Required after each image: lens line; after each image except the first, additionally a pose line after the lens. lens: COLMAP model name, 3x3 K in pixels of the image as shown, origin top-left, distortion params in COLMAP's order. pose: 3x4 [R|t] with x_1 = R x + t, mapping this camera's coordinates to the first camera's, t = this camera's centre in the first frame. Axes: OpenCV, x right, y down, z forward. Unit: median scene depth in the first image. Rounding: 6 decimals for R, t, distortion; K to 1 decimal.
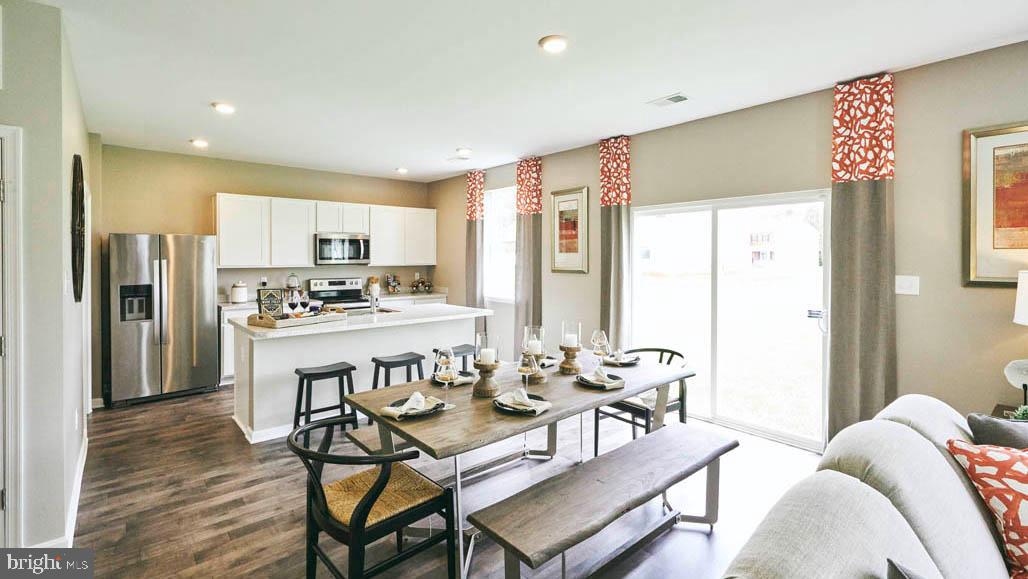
lens RADIAL K [[460.5, 0, 511.4], [0, 460.5, 259.8], [0, 0, 1]] dist [0.000054, -0.000088]
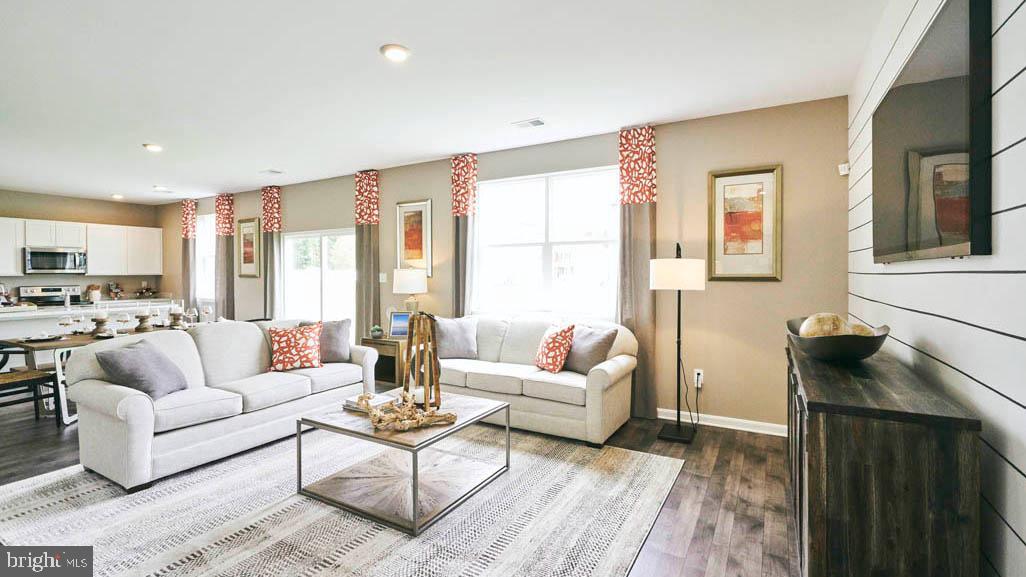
lens RADIAL K [[458.2, 0, 509.9], [0, 458.2, 277.4], [0, 0, 1]] dist [0.001670, 0.000029]
pose [[0.942579, -0.007775, 0.333893, 0.420737], [0.007063, 0.999969, 0.003347, 0.029597], [-0.333909, -0.000797, 0.942605, -0.619246]]
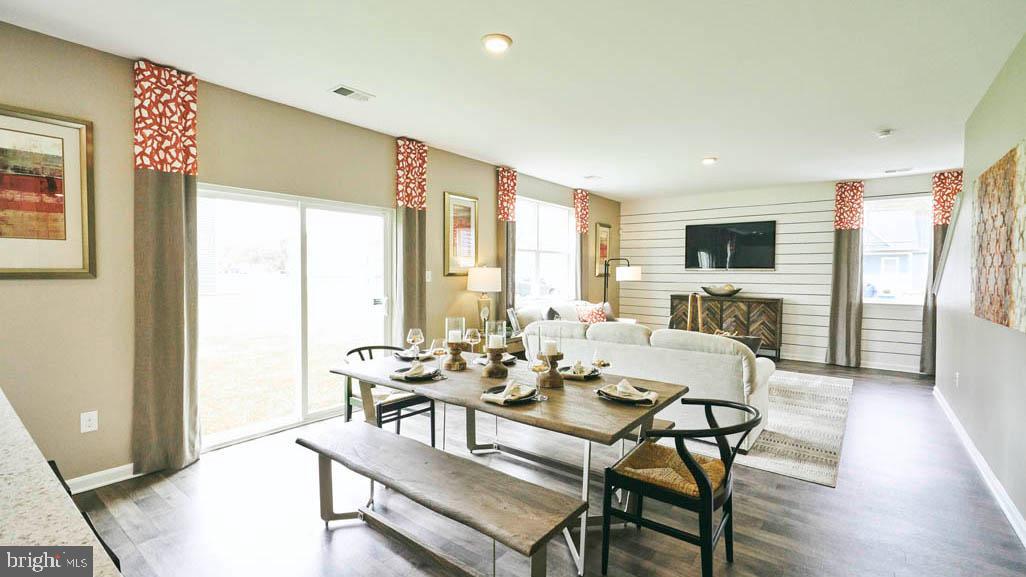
lens RADIAL K [[450.8, 0, 511.2], [0, 450.8, 284.0], [0, 0, 1]] dist [0.000329, 0.000474]
pose [[-0.197494, -0.028559, 0.979888, -0.467423], [0.000121, 0.999575, 0.029157, 0.020457], [-0.980304, 0.005877, -0.197407, 0.600990]]
